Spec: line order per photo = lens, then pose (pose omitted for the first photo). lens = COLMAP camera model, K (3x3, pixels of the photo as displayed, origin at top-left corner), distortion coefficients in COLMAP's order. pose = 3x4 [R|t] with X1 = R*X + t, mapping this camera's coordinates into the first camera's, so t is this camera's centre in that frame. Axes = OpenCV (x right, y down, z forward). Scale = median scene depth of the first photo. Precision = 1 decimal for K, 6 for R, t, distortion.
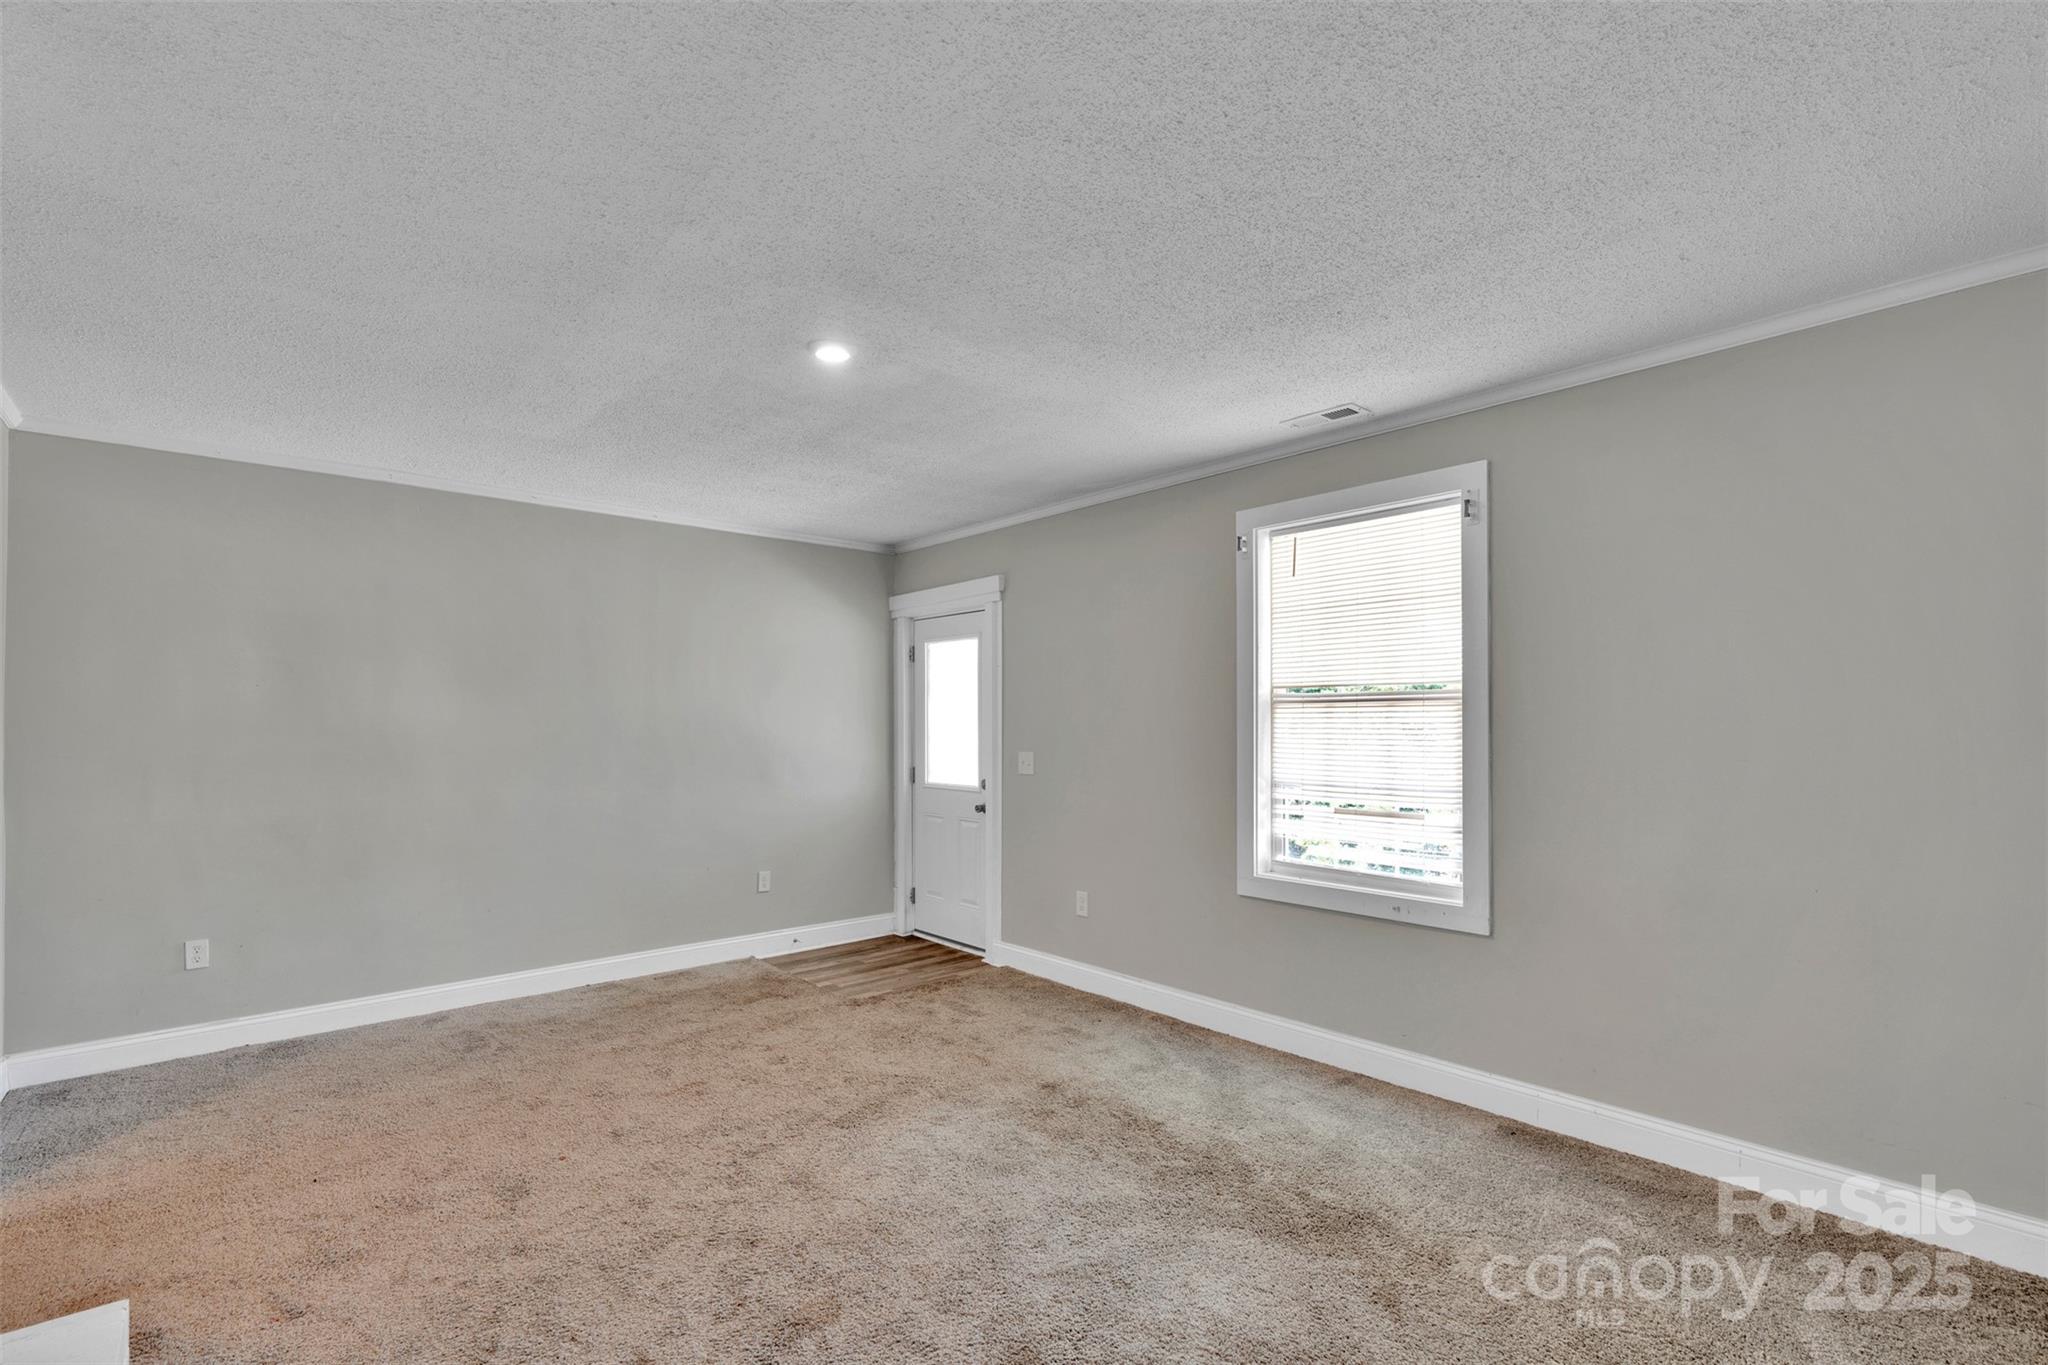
lens RADIAL K [[927.8, 0, 1023.4], [0, 927.8, 691.9], [0, 0, 1]] dist [-0.012459, 0.003952]
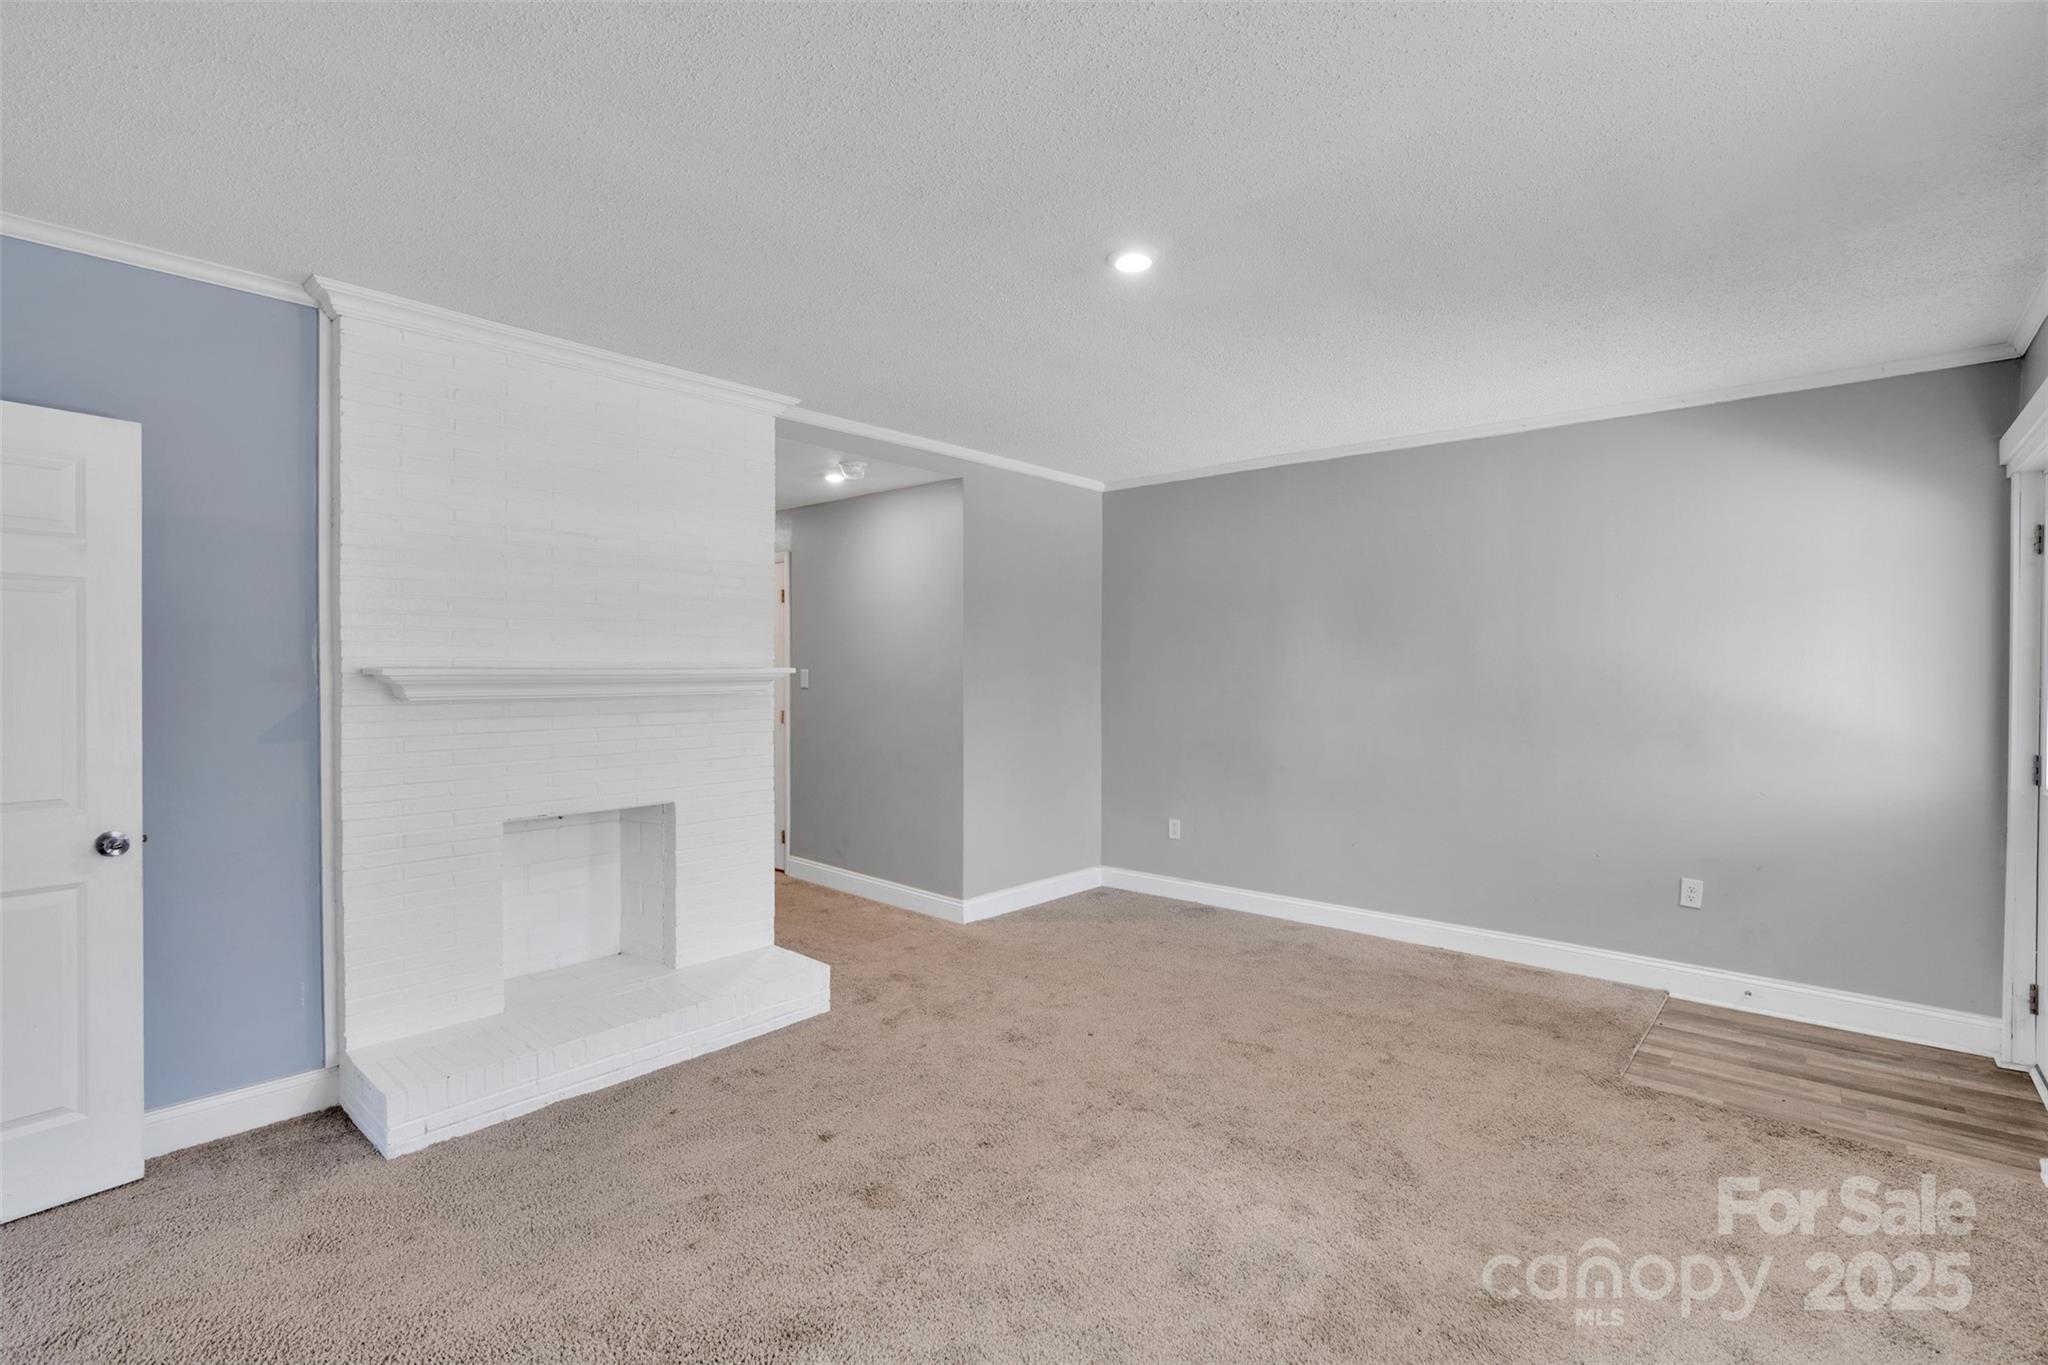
lens RADIAL K [[927.8, 0, 1017.9], [0, 927.8, 679.6], [0, 0, 1]] dist [-0.012459, 0.003952]
pose [[0.135458, 0.015205, -0.990666, 0.417751], [0.029208, 0.999386, 0.019333, 0.014835], [0.990352, -0.031554, 0.134931, 0.481264]]
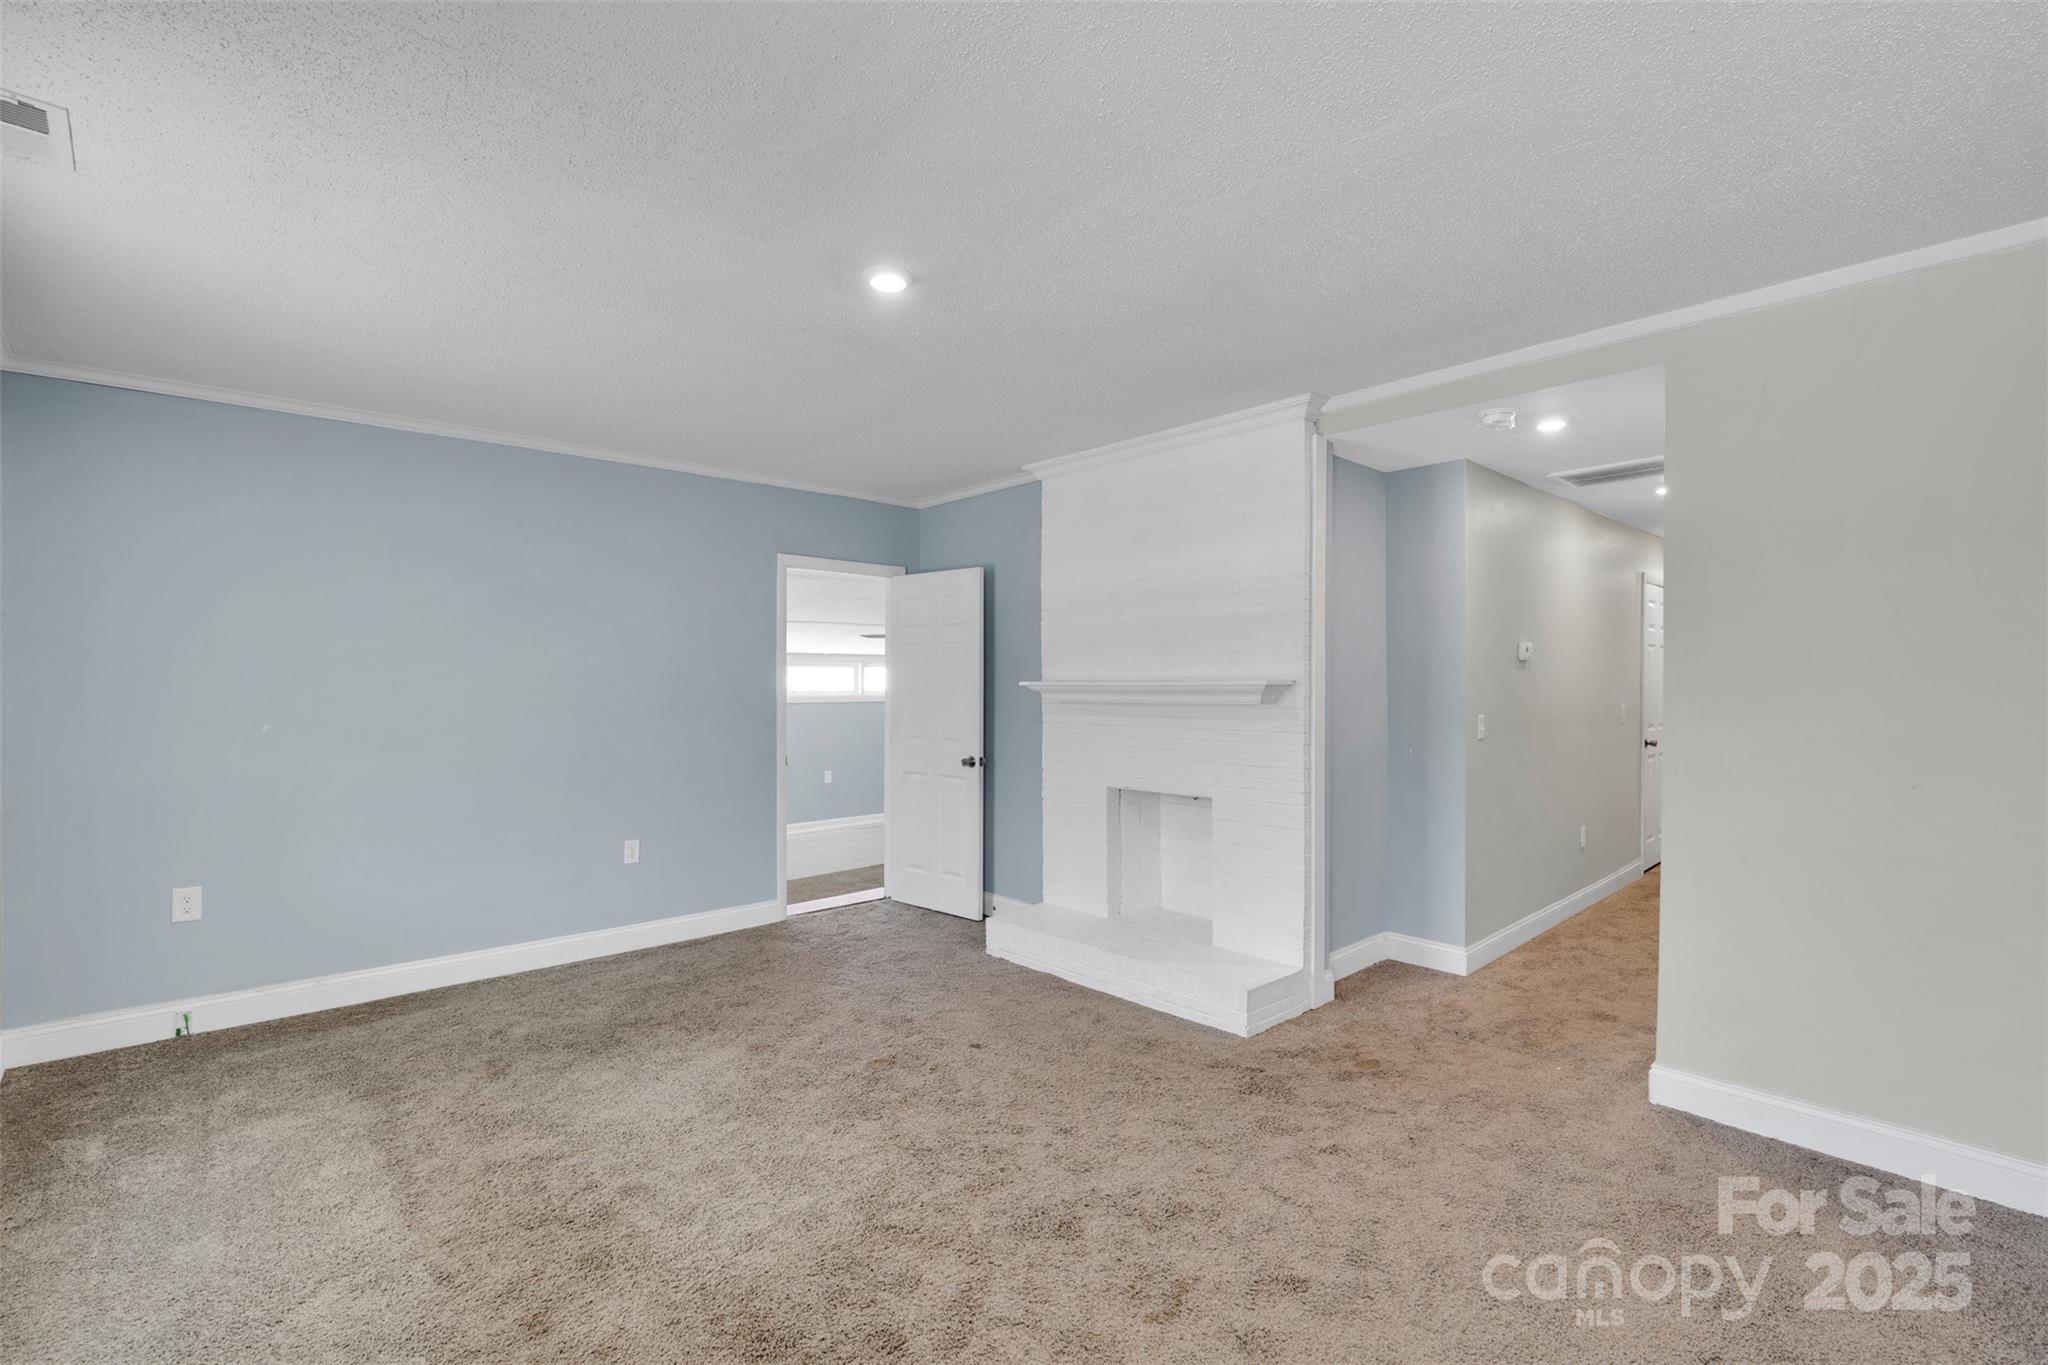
lens RADIAL K [[927.8, 0, 1019.1], [0, 927.8, 689.6], [0, 0, 1]] dist [-0.012459, 0.003952]
pose [[-0.999359, 0.004875, -0.035464, -0.187911], [0.005636, 0.999755, -0.021396, 0.038811], [0.035351, -0.021582, -0.999142, 1.197393]]
